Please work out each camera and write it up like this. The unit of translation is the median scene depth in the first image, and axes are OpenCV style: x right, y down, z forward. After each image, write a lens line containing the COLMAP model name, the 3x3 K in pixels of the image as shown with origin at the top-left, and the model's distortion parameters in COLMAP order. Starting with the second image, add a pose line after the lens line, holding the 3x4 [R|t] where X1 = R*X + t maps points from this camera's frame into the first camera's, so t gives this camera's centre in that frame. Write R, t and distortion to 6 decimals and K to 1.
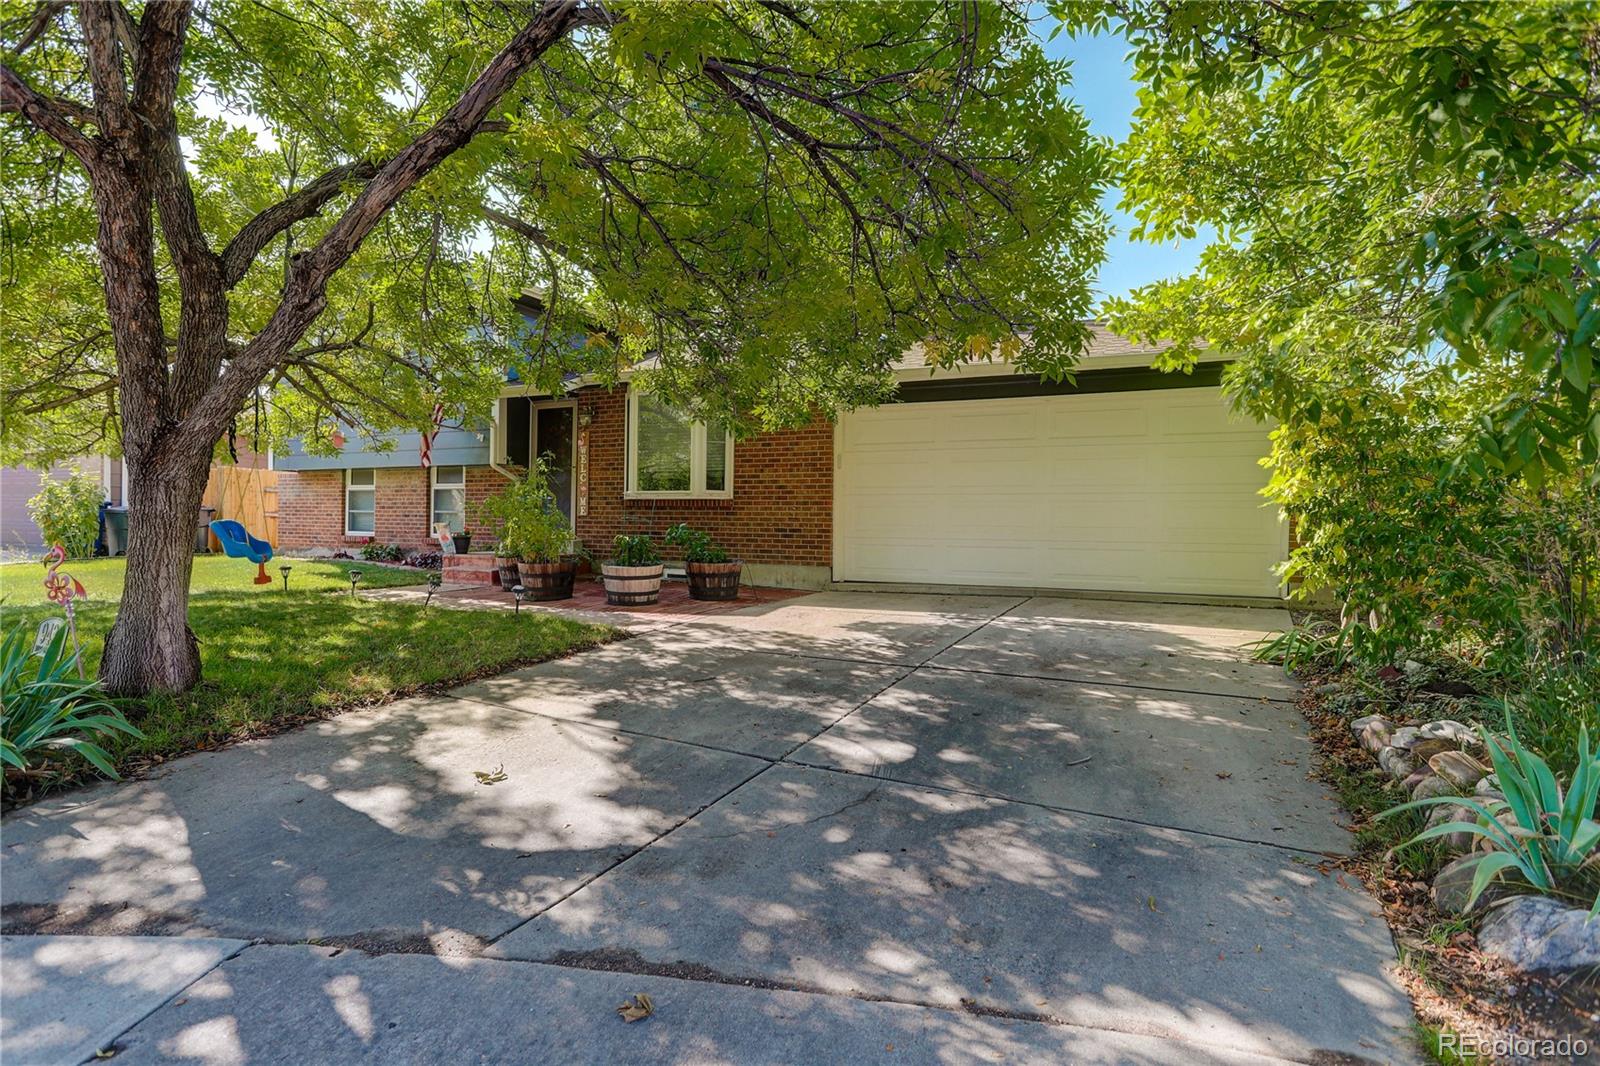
lens RADIAL K [[834.7, 0, 788.9], [0, 834.7, 530.7], [0, 0, 1]] dist [-0.036995, -0.000044]
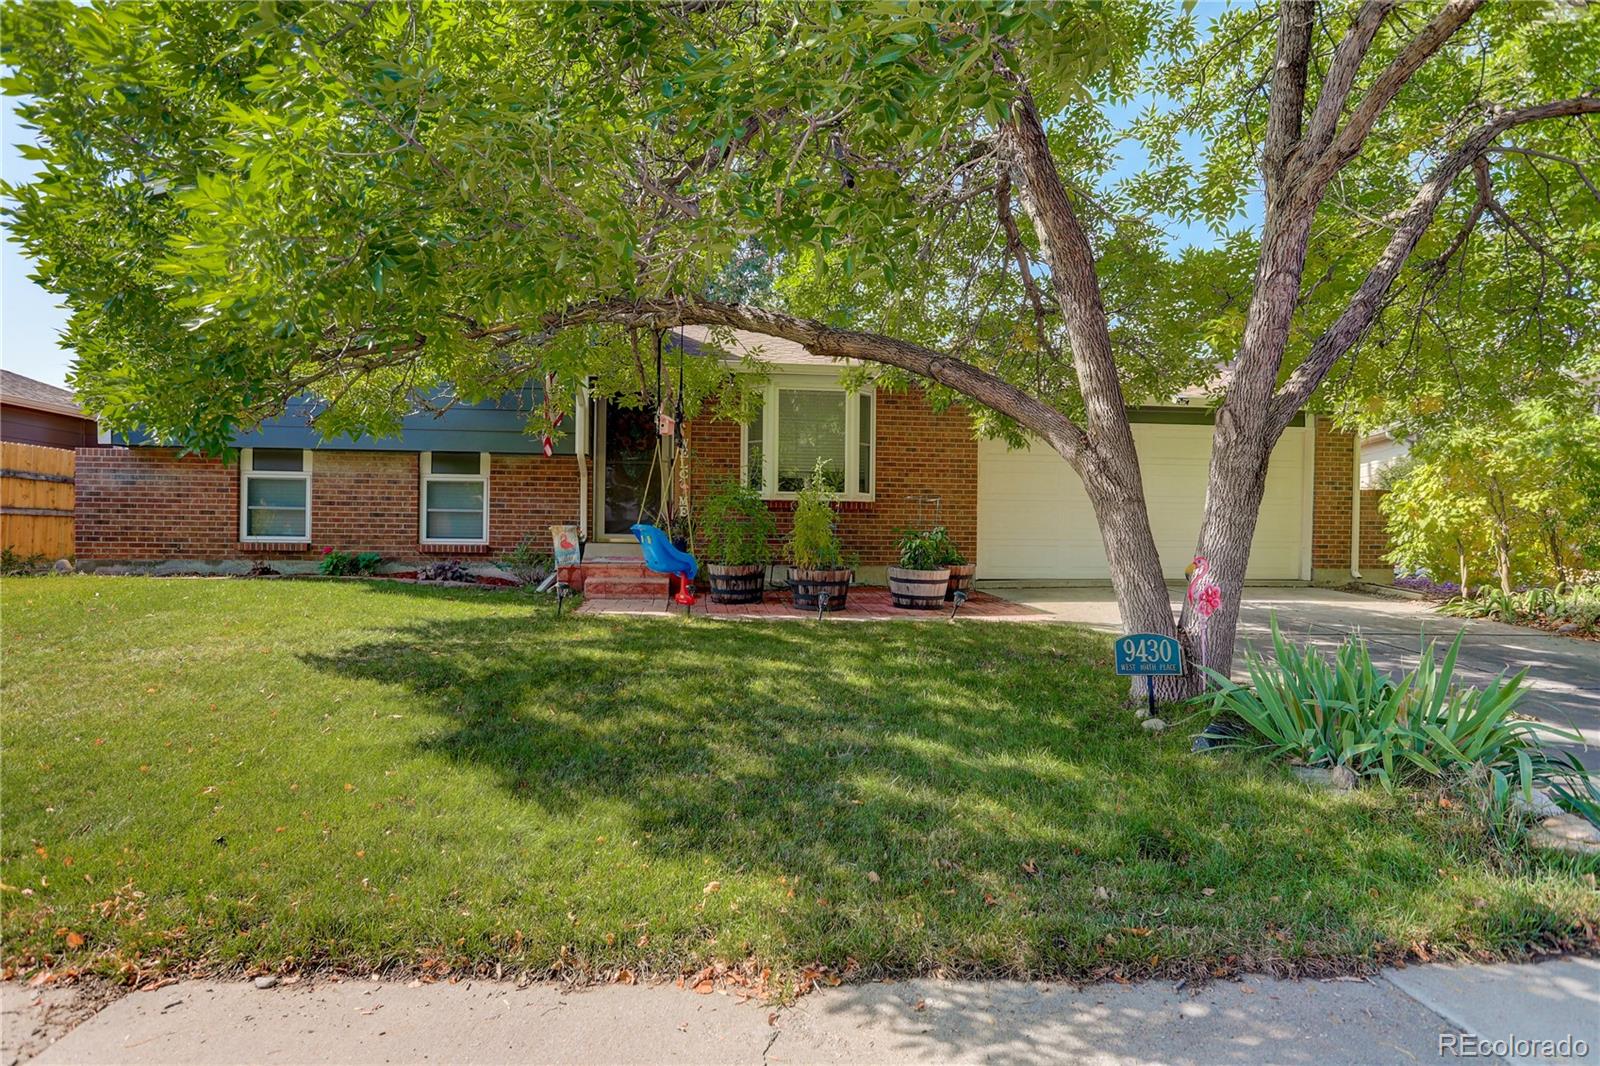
lens RADIAL K [[882.8, 0, 793.7], [0, 882.8, 527.0], [0, 0, 1]] dist [-0.033759, 0.003110]
pose [[0.838028, -0.000537, 0.545628, -0.694938], [0.002580, 0.999992, -0.002979, -0.004546], [-0.545622, 0.003905, 0.838022, 0.157883]]
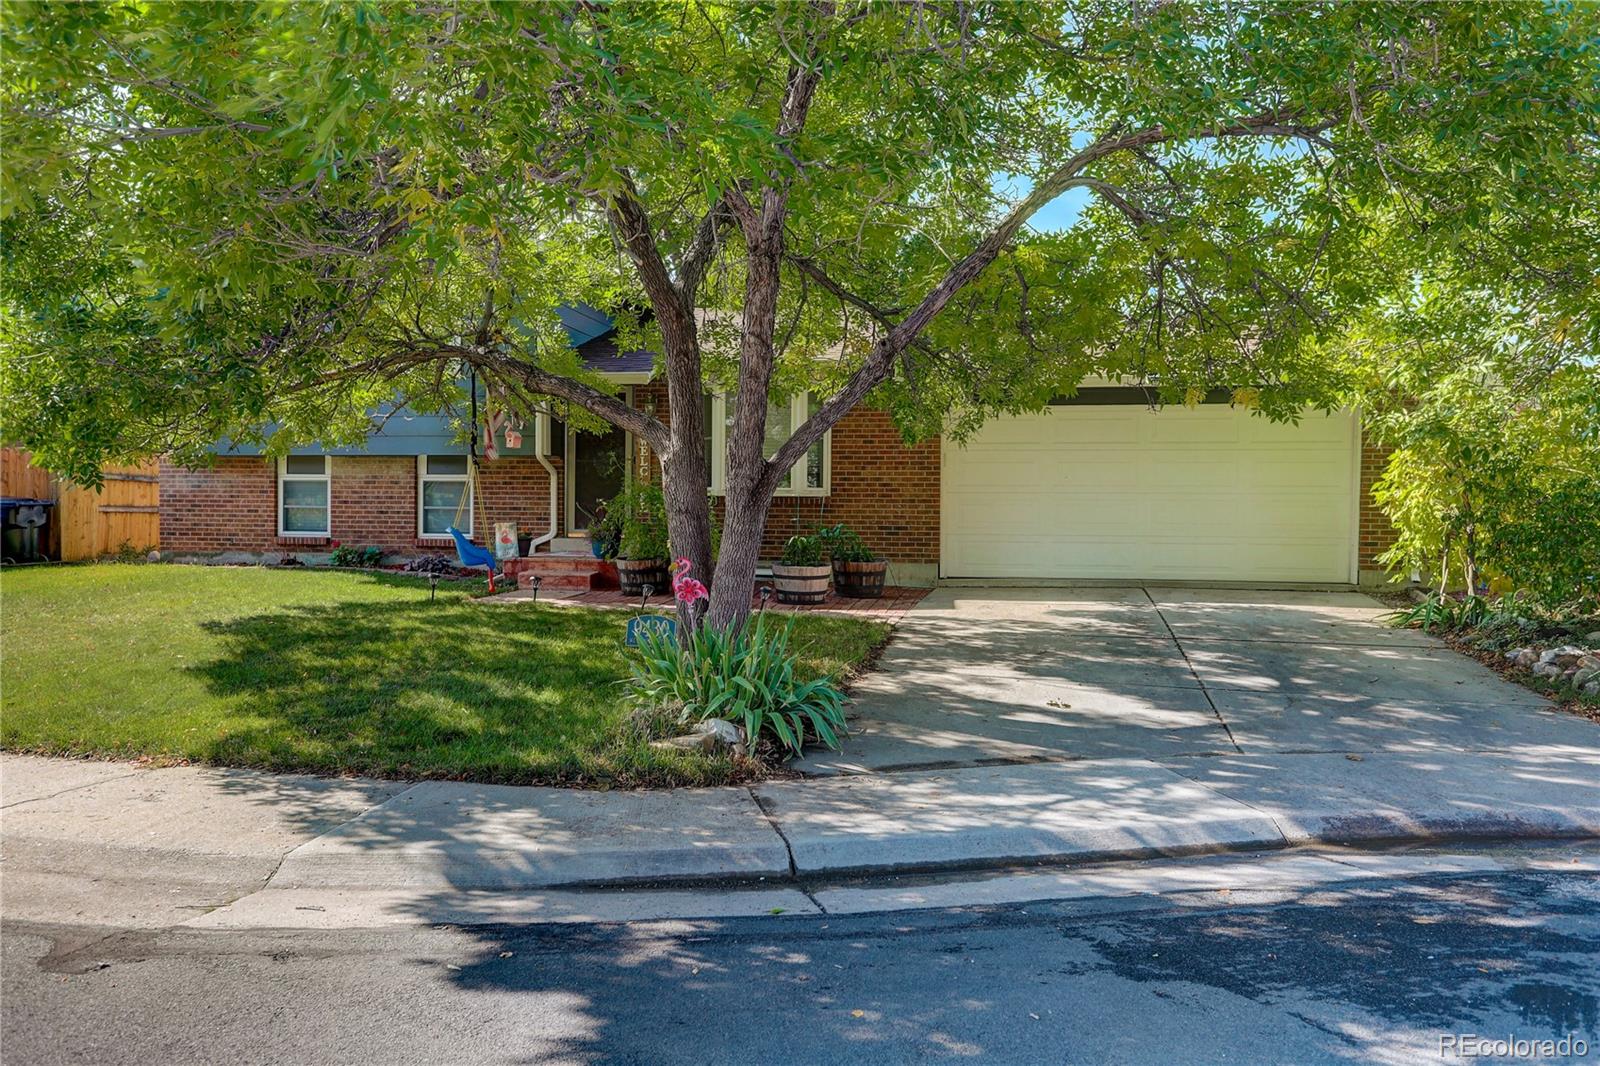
lens RADIAL K [[1138.0, 0, 800.0], [0, 1138.0, 533.0], [0, 0, 1]] dist [-0.002279, -0.001708]
pose [[0.961191, -0.010691, 0.275676, -0.449403], [0.006293, 0.999838, 0.016837, -0.016799], [-0.275812, -0.014448, 0.961103, -0.262517]]
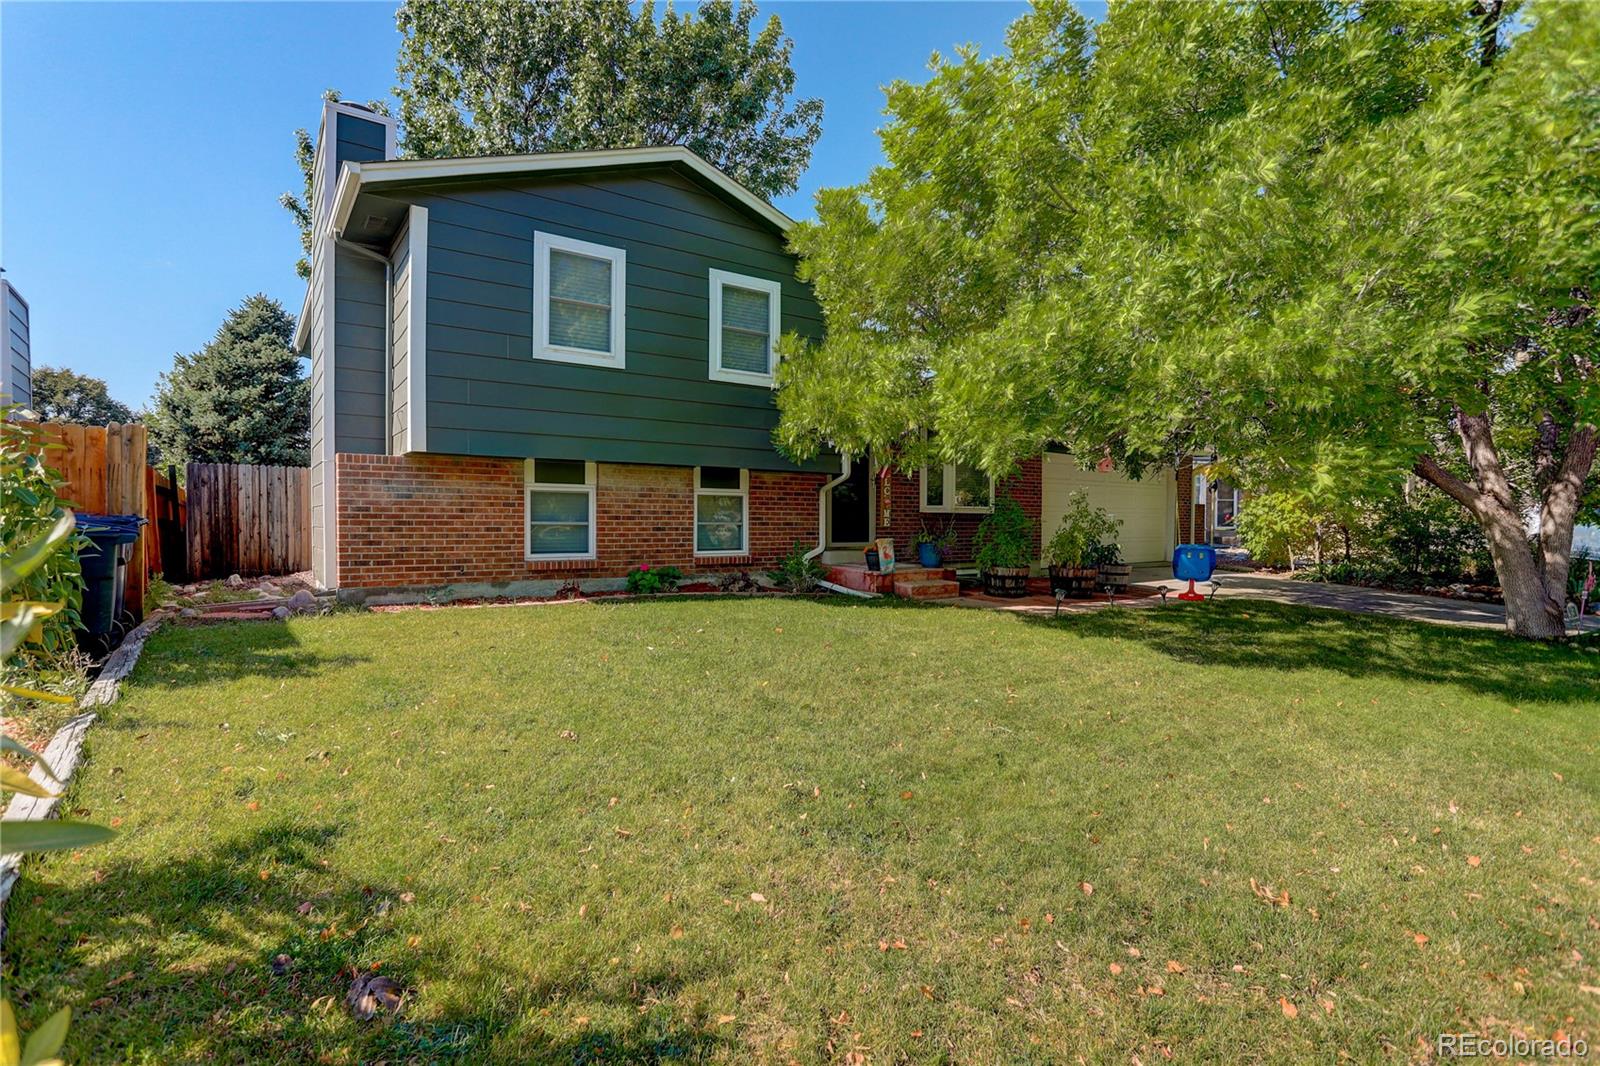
lens RADIAL K [[775.6, 0, 794.7], [0, 775.6, 527.9], [0, 0, 1]] dist [-0.066263, 0.041217]
pose [[0.464503, -0.019344, 0.885360, -1.229726], [0.006360, 0.999808, 0.018507, -0.037635], [-0.885549, -0.002966, 0.464537, 0.680340]]
